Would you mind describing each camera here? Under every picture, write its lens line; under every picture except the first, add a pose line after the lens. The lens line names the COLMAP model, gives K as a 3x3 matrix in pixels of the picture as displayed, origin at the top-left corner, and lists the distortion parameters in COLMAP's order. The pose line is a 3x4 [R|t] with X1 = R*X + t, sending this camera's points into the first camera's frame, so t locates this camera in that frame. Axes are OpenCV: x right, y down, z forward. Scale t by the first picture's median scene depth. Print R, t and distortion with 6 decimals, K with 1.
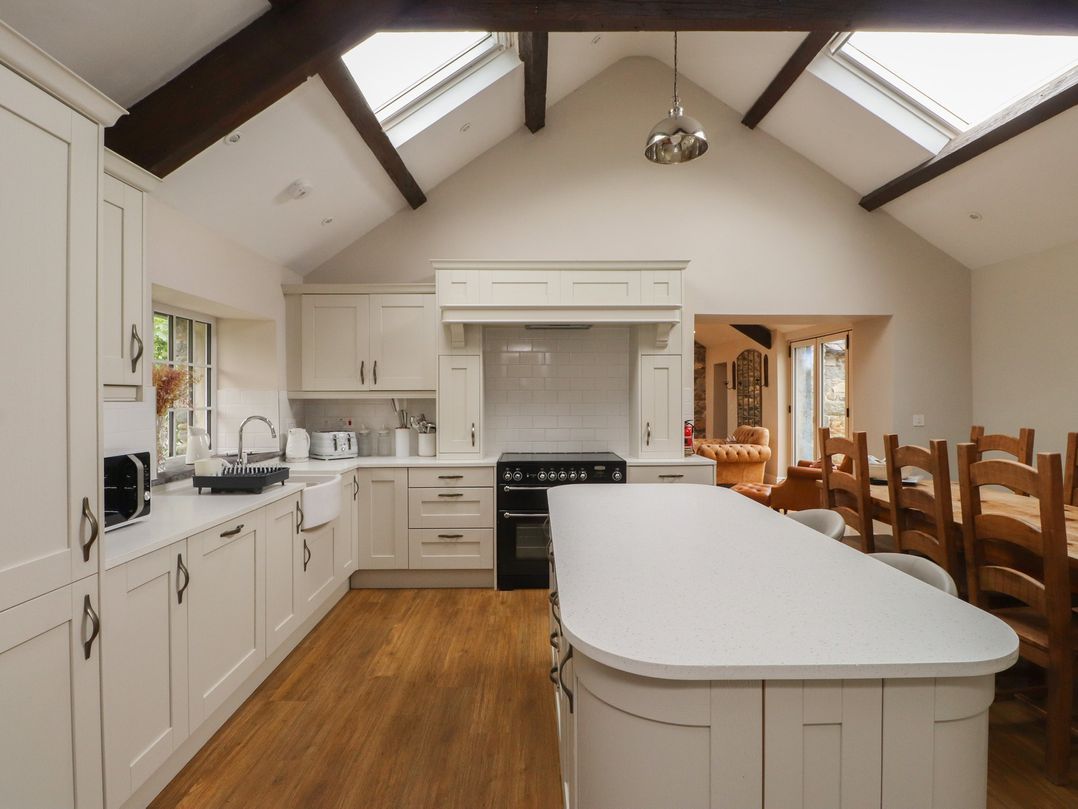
lens RADIAL K [[560.7, 0, 535.3], [0, 560.7, 398.0], [0, 0, 1]] dist [0.004253, -0.015886]
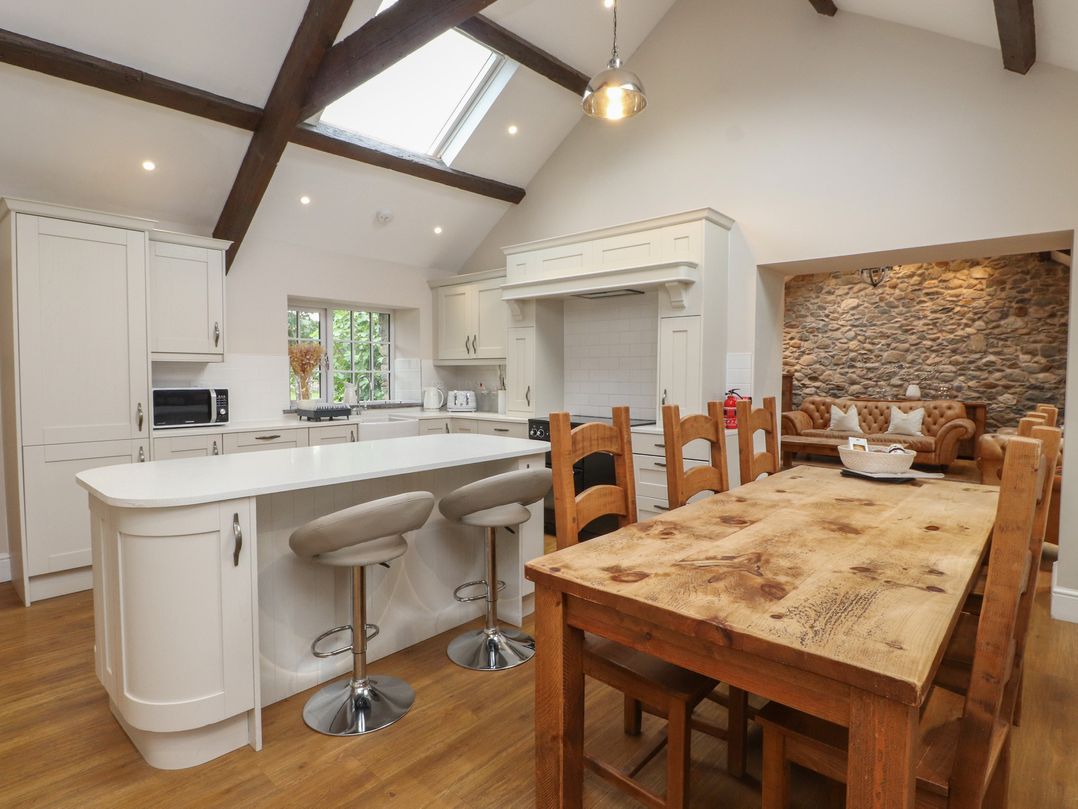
lens RADIAL K [[580.5, 0, 539.9], [0, 580.5, 401.3], [0, 0, 1]] dist [0.001773, -0.015210]
pose [[0.734741, 0.038950, -0.677229, 0.737189], [-0.007008, 0.998733, 0.049837, 0.016906], [0.678312, -0.031871, 0.734083, 0.144340]]
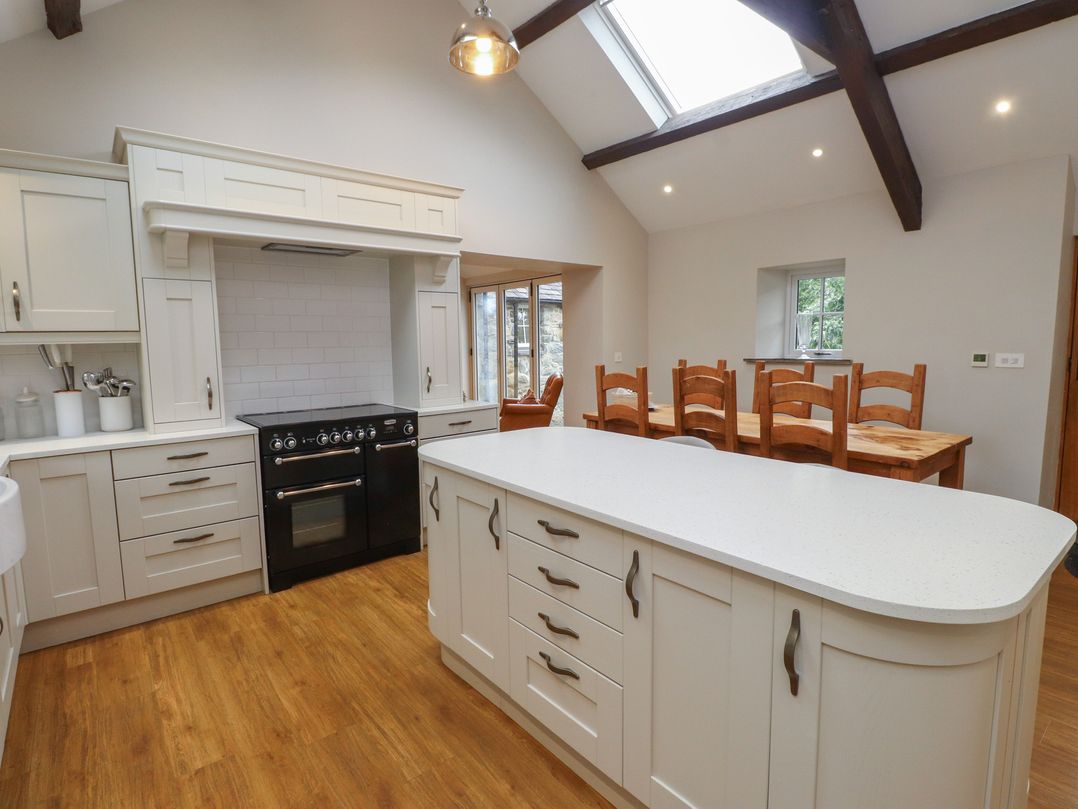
lens RADIAL K [[560.7, 0, 535.3], [0, 560.7, 398.0], [0, 0, 1]] dist [0.004253, -0.015886]
pose [[0.781575, -0.071690, 0.619678, -0.236028], [0.011861, 0.994903, 0.100139, 0.004754], [-0.623698, -0.070916, 0.778442, 0.193415]]
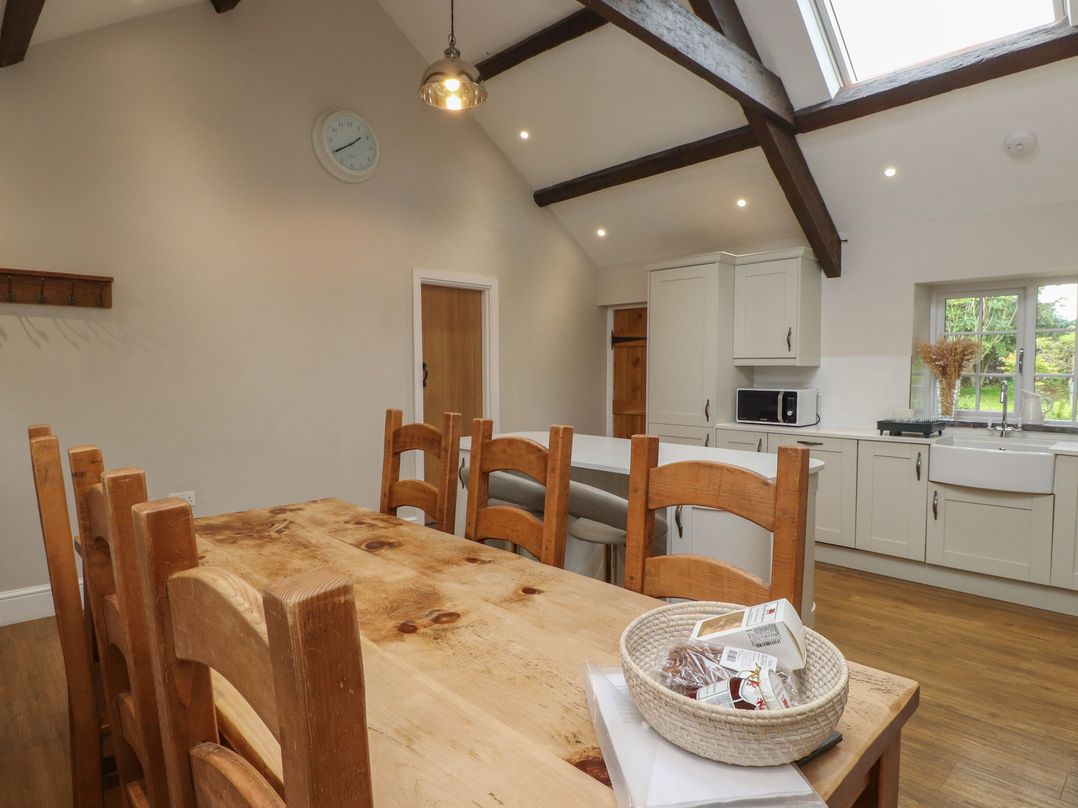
lens RADIAL K [[616.7, 0, 520.0], [0, 616.7, 402.4], [0, 0, 1]] dist [0.001306, -0.022980]
pose [[-0.737466, 0.036960, -0.674372, 0.760890], [-0.000988, 0.998441, 0.055801, 0.007580], [0.675384, 0.041817, -0.736280, 1.006992]]
